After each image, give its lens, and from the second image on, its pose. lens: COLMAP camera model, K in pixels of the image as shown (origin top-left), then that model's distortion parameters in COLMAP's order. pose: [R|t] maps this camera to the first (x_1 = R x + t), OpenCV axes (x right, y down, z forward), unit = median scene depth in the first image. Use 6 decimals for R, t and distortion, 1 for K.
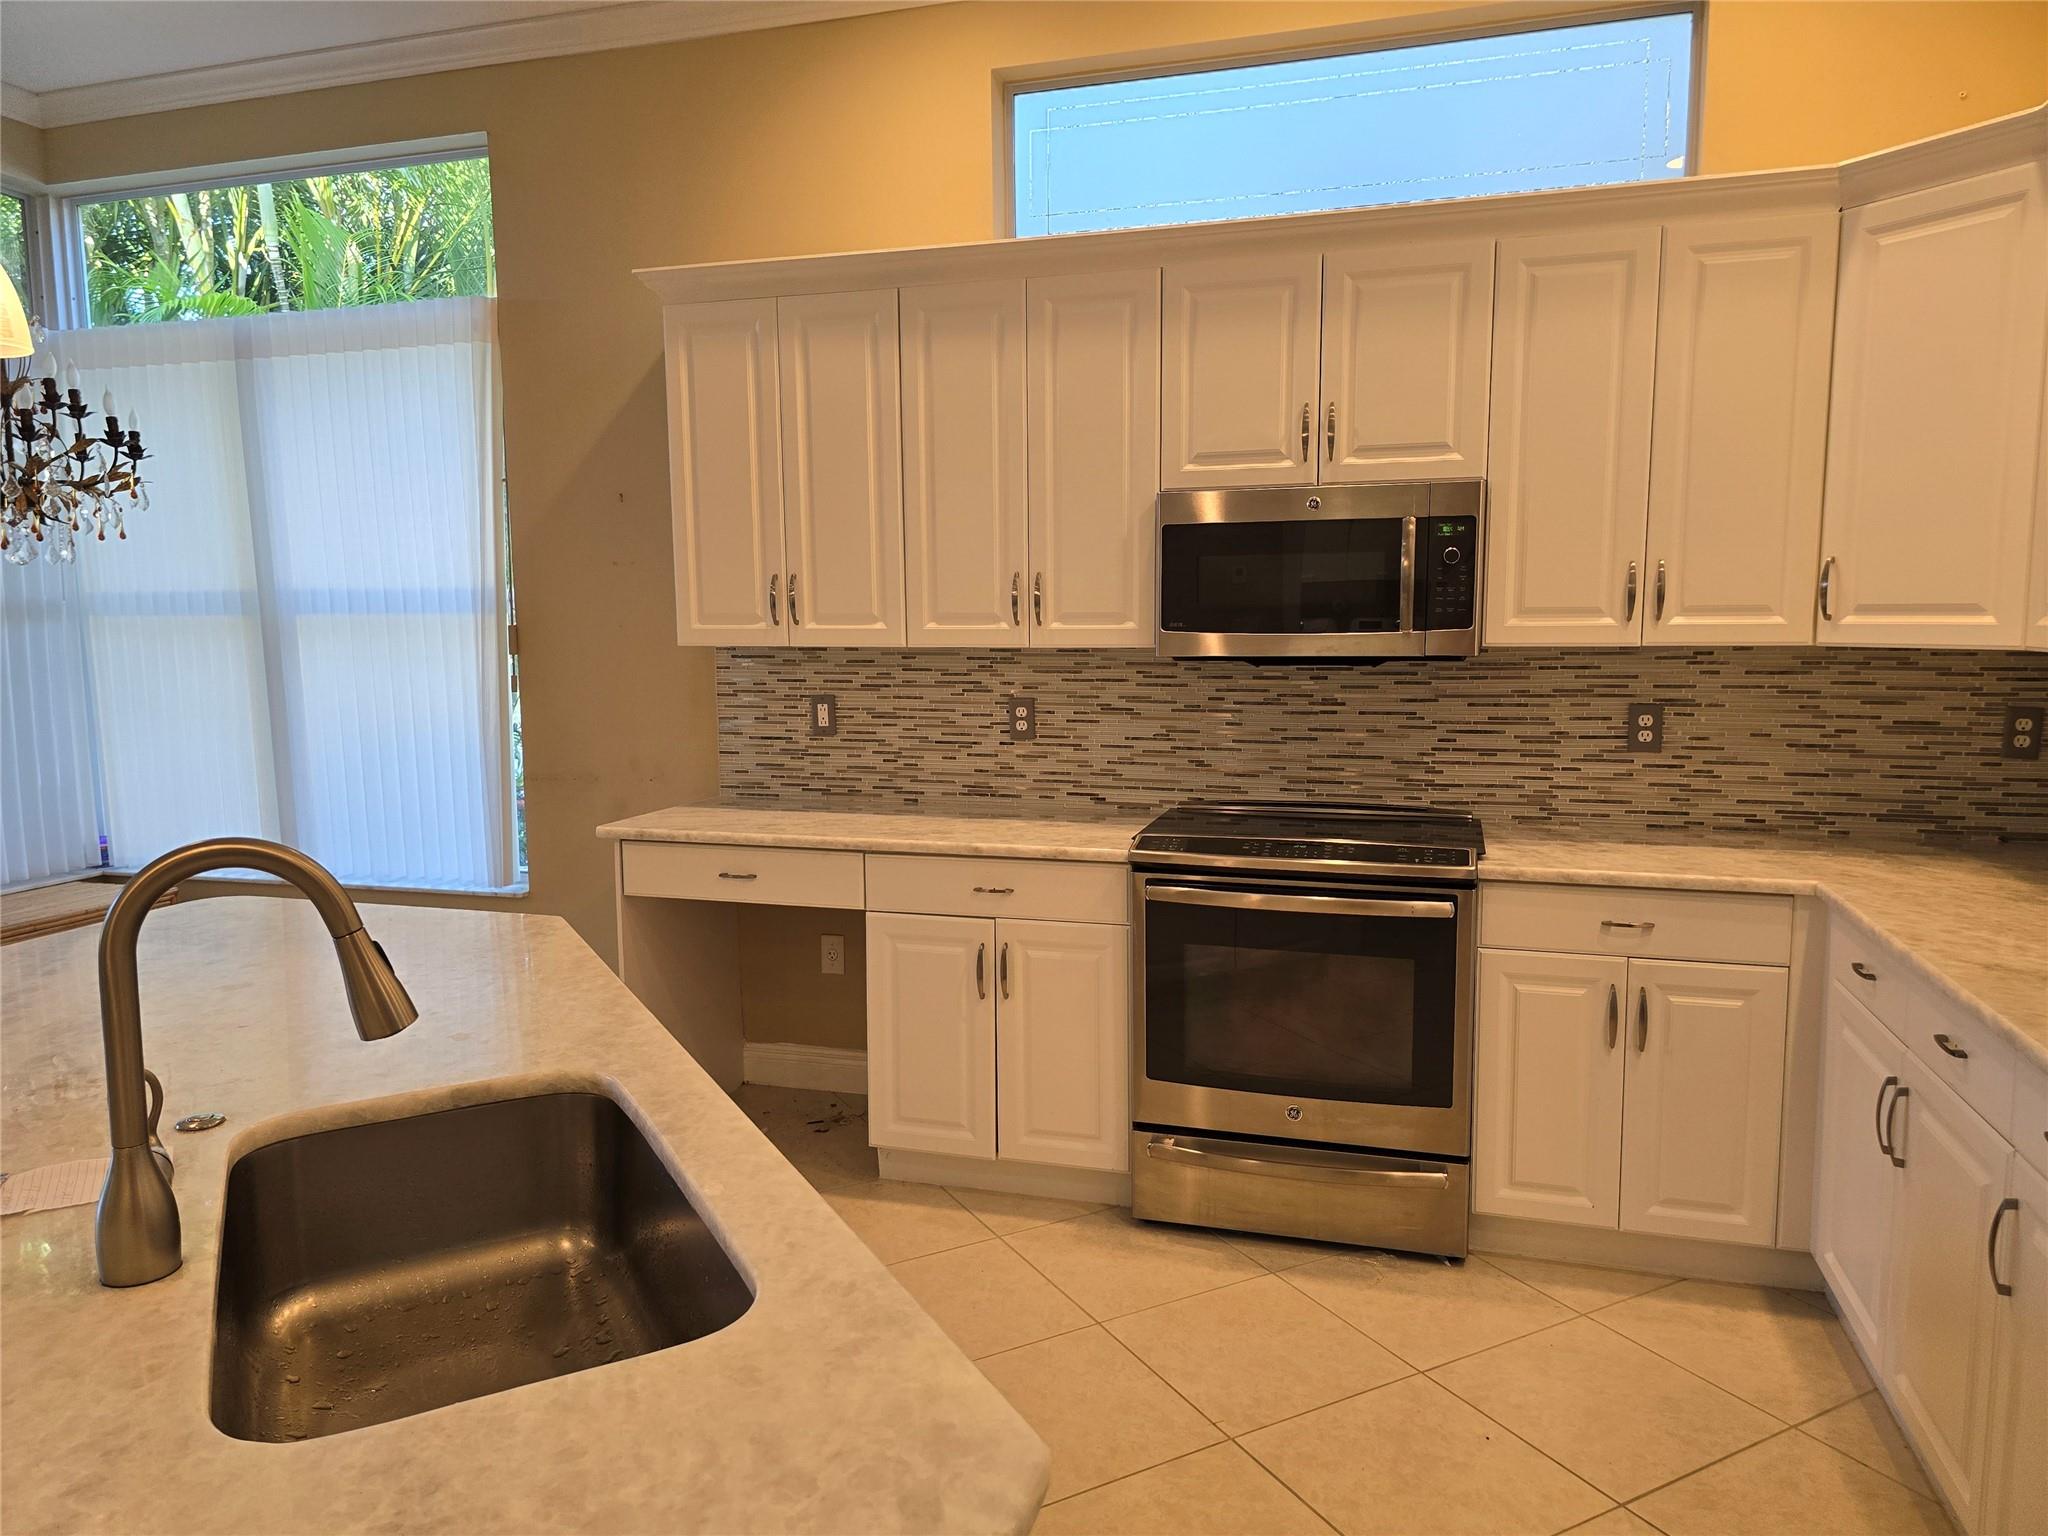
lens RADIAL K [[1365.1, 0, 1024.0], [0, 1365.1, 768.0], [0, 0, 1]] dist [0.099199, -0.000103]
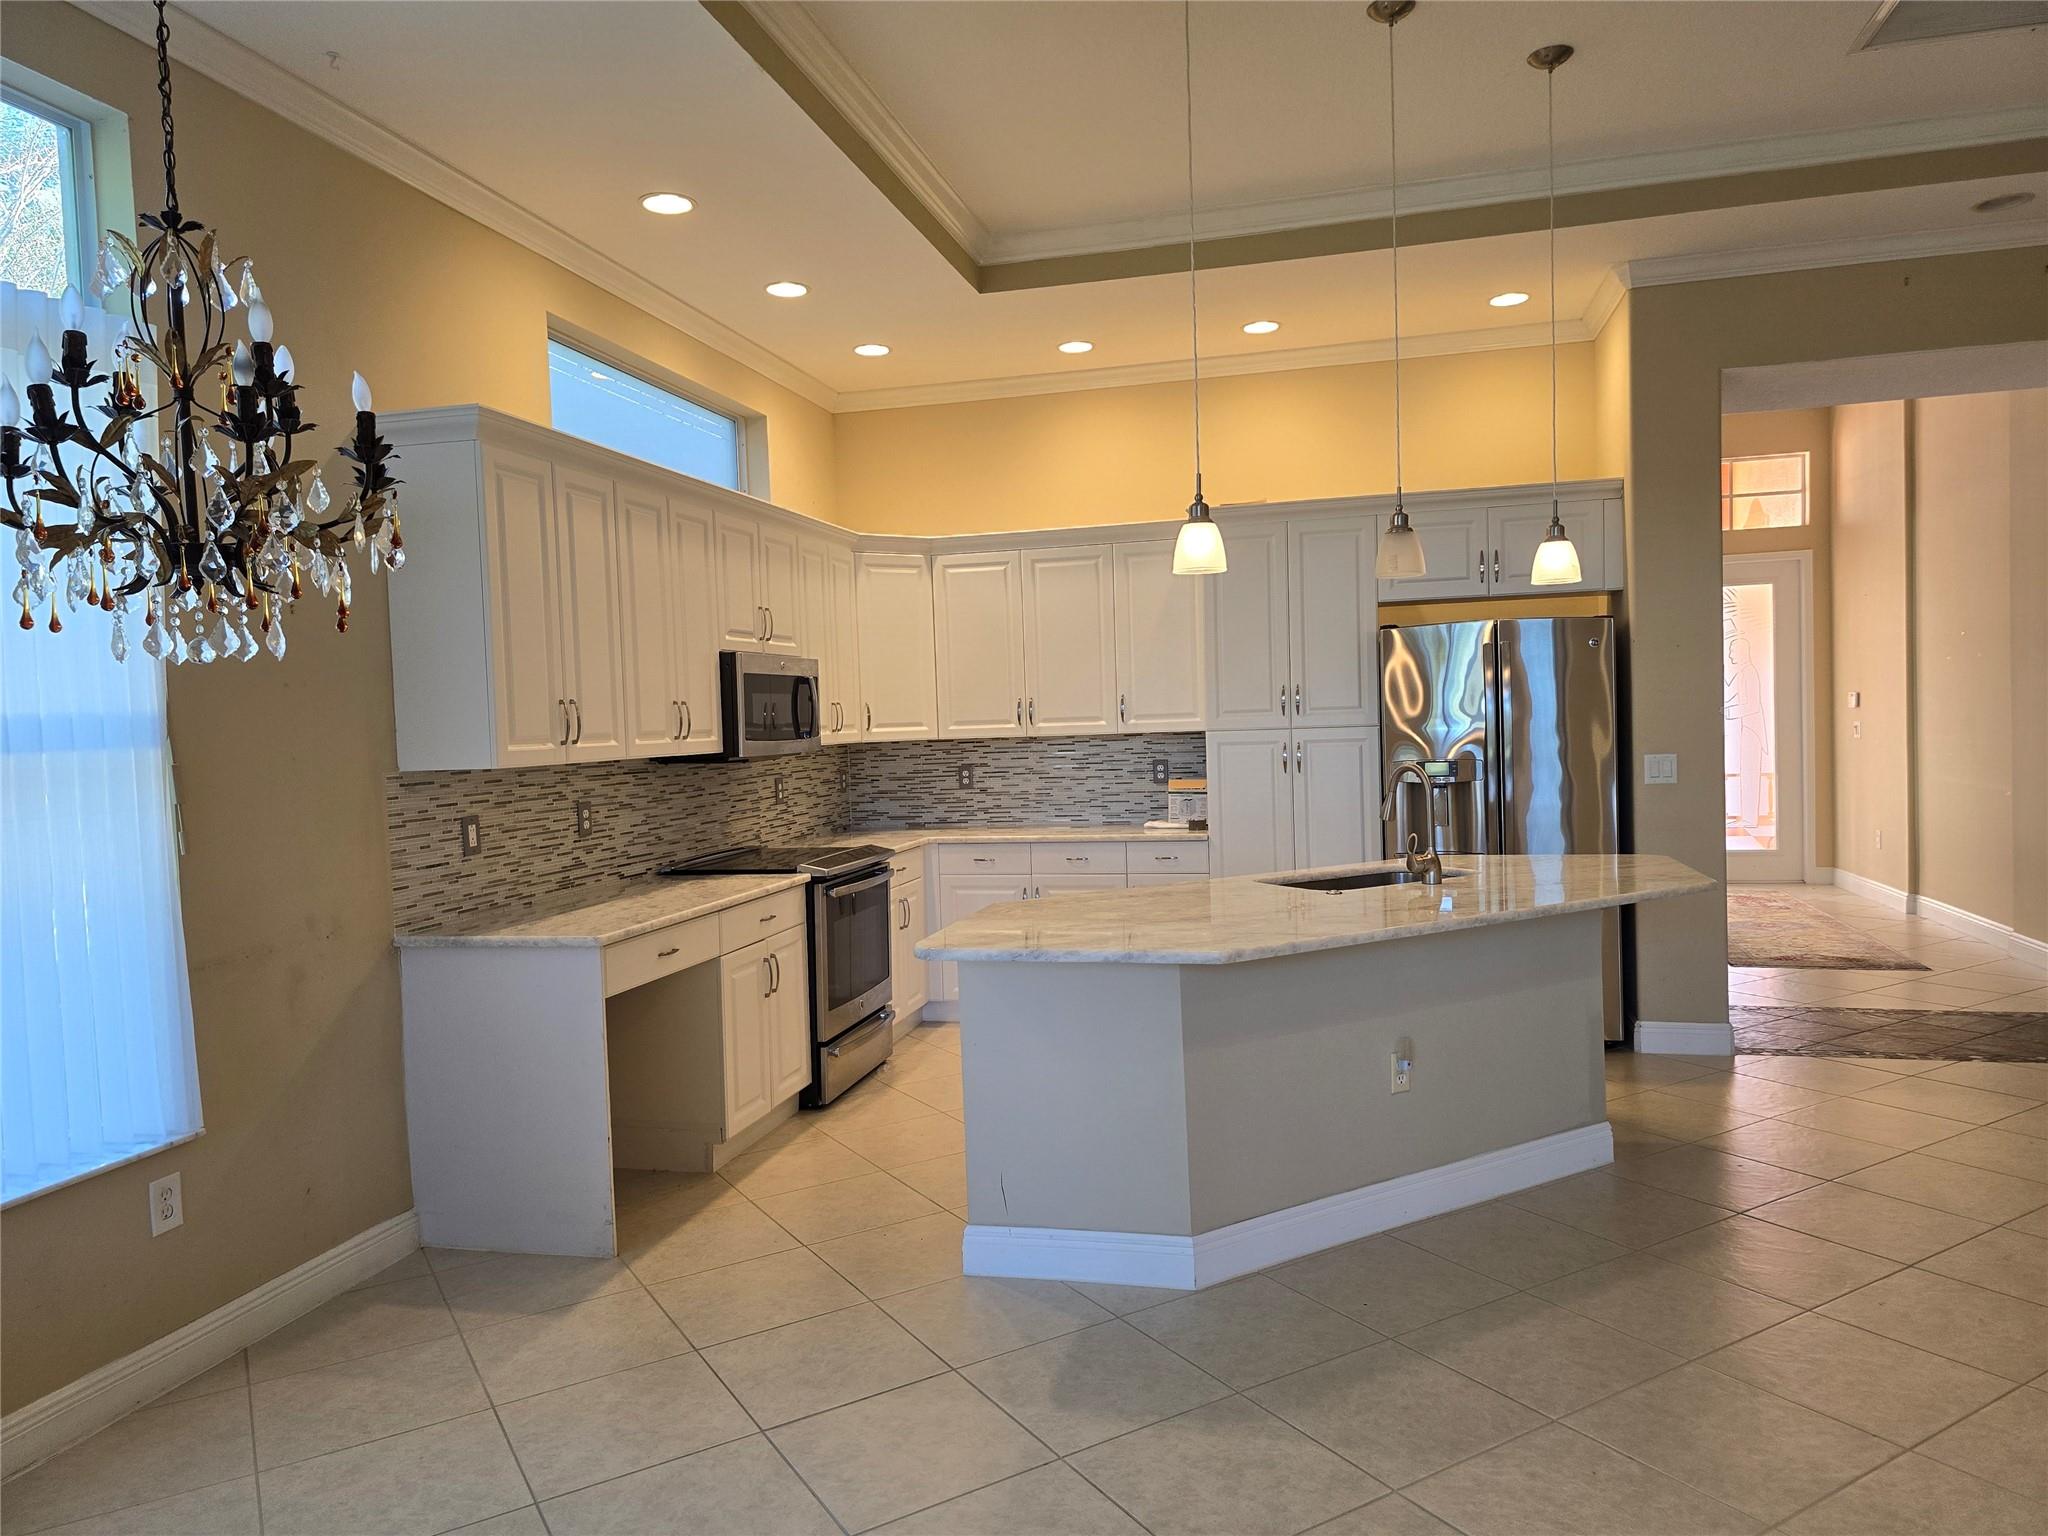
lens RADIAL K [[1371.4, 0, 1024.0], [0, 1371.4, 768.0], [0, 0, 1]] dist [0.039425, -0.043835]
pose [[-0.051207, -0.029109, 0.998264, -1.246349], [0.147677, 0.988366, 0.036396, -0.067839], [-0.987709, 0.149285, -0.046313, 0.654074]]
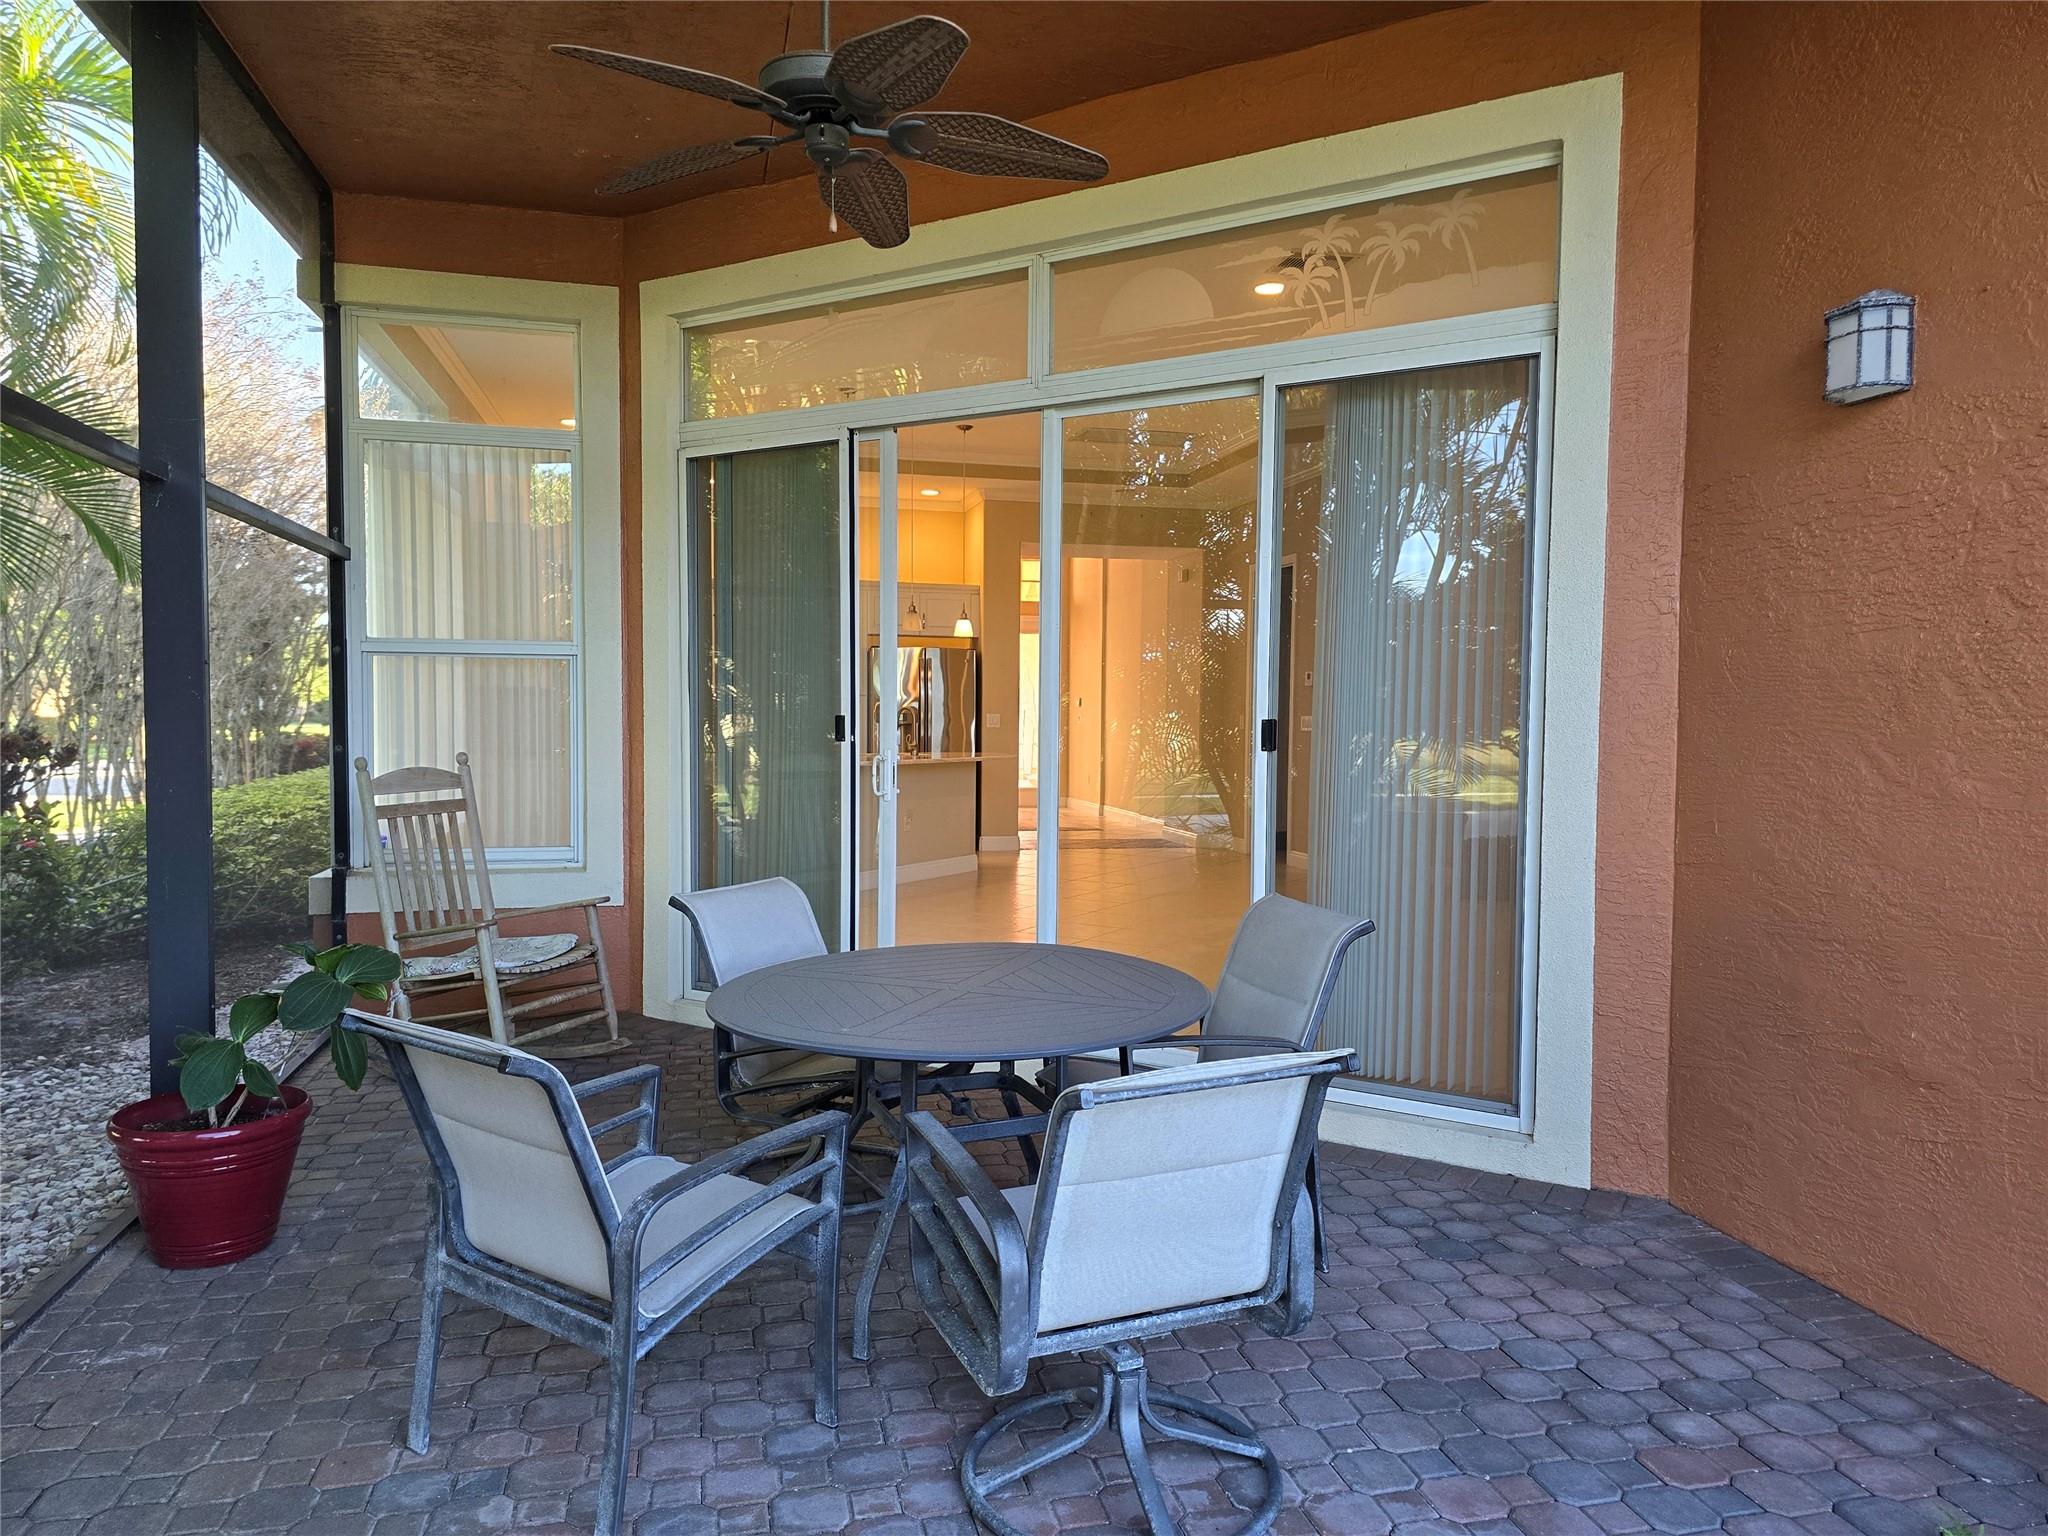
lens RADIAL K [[1371.4, 0, 1024.0], [0, 1371.4, 768.0], [0, 0, 1]] dist [0.039425, -0.043835]
pose [[-0.509370, -0.030420, 0.860010, -2.663392], [0.091562, 0.991786, 0.089313, -0.088460], [-0.855663, 0.124238, -0.502401, 1.513816]]
